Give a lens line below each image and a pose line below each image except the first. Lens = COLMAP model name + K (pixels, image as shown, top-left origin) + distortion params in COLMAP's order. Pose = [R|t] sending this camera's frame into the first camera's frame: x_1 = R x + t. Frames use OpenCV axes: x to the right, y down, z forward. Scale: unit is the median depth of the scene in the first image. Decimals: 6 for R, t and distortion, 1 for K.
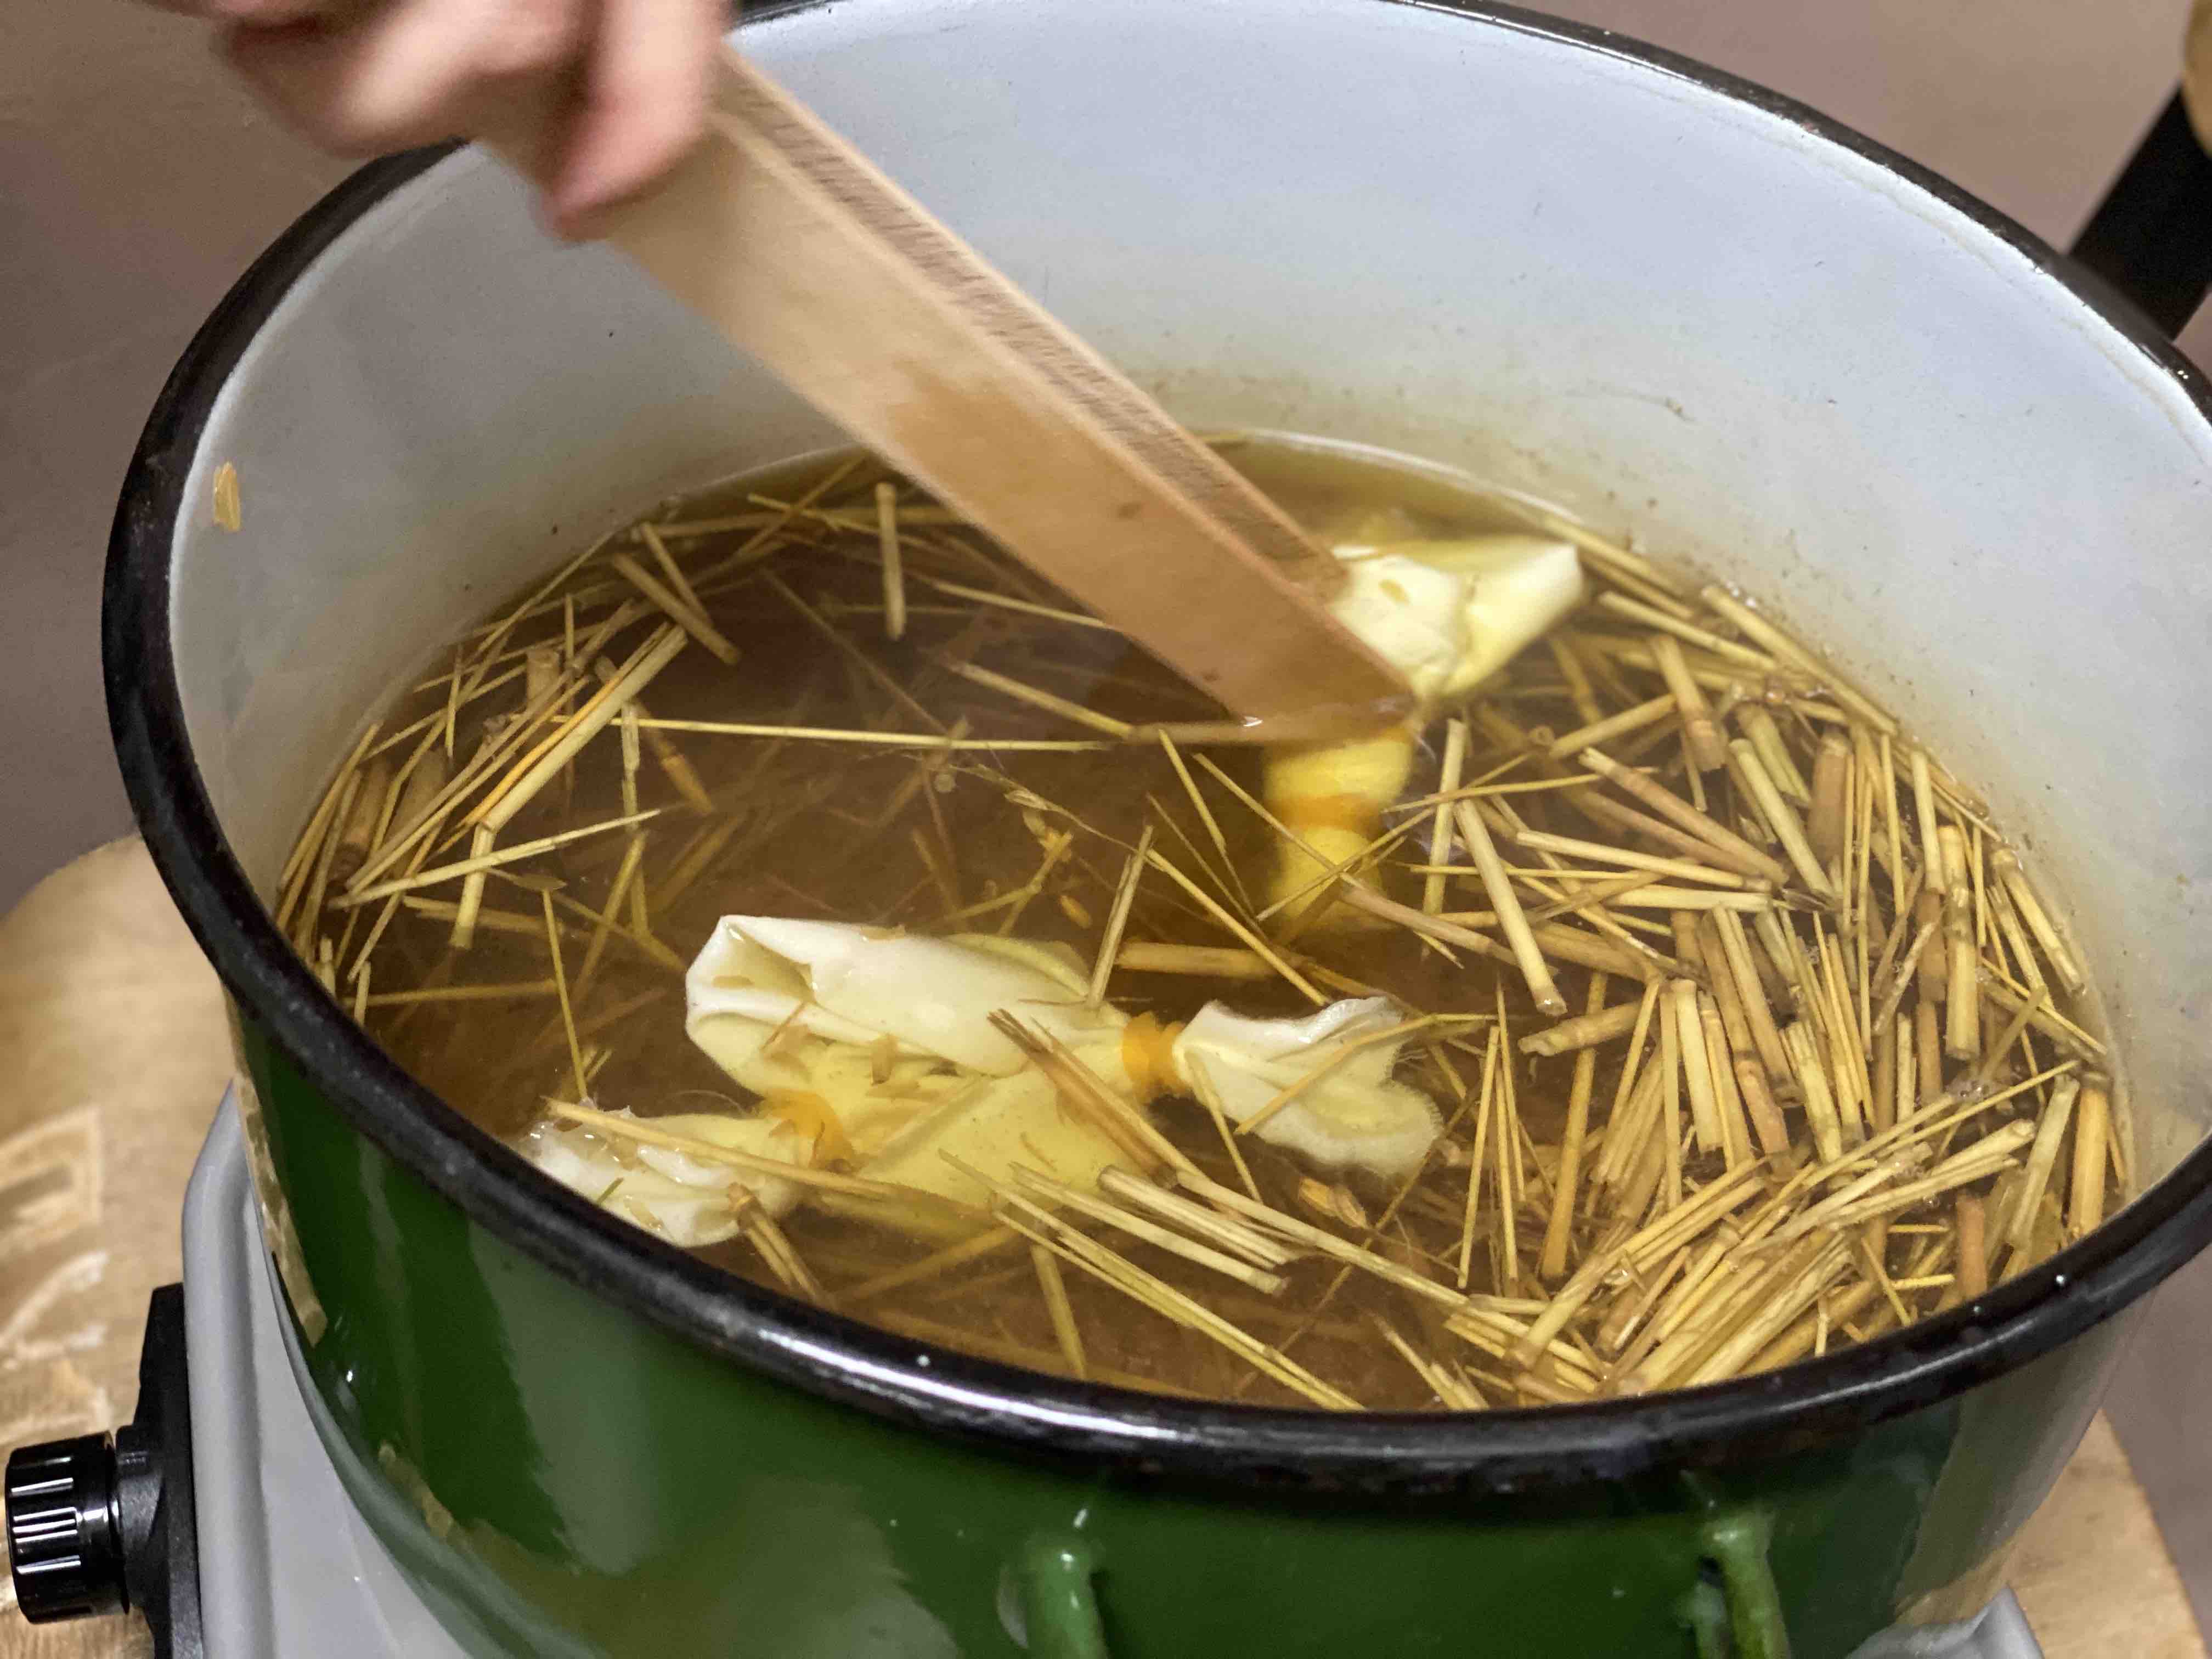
lens RADIAL K [[3381.3, 0, 1118.9], [0, 3381.3, 832.8], [0, 0, 1]] dist [-0.046889, 0.000000]
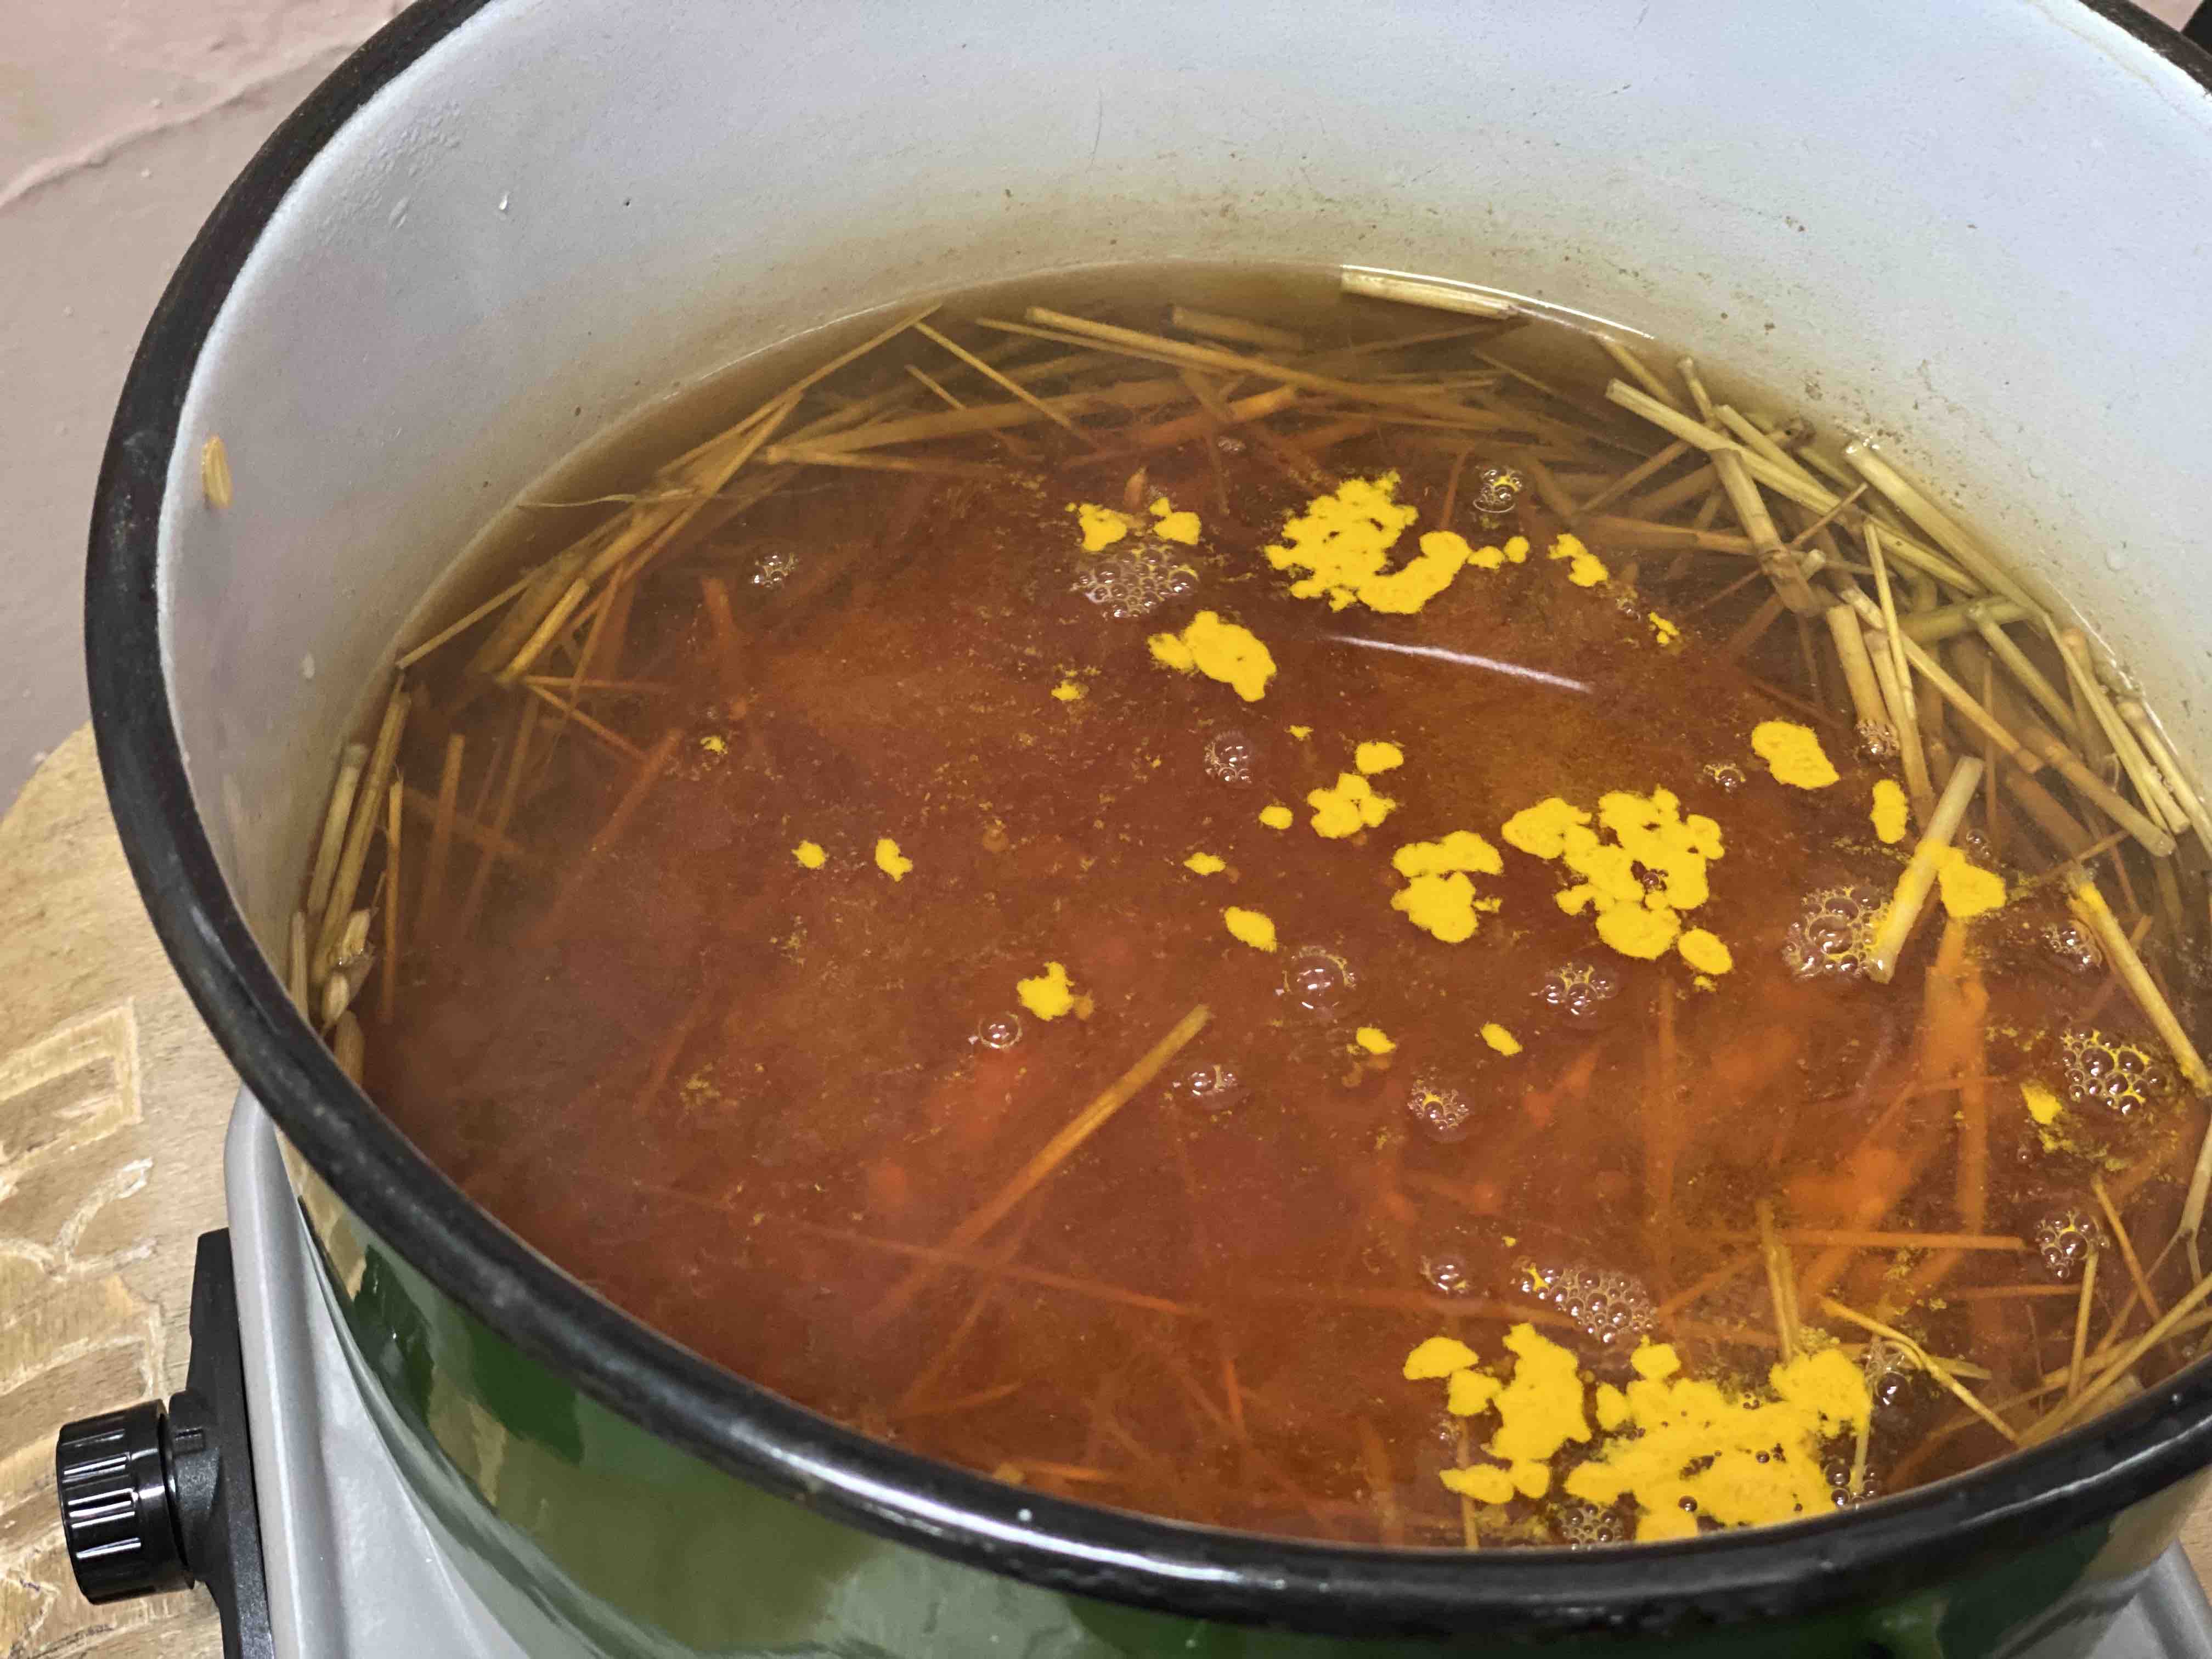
lens RADIAL K [[3381.3, 0, 1091.5], [0, 3381.3, 827.4], [0, 0, 1]] dist [-0.046889, 0.000000]
pose [[0.999247, -0.029364, -0.025356, -0.007782], [0.032371, 0.991283, 0.127709, -0.098371], [0.021385, -0.128434, 0.991487, 0.081370]]
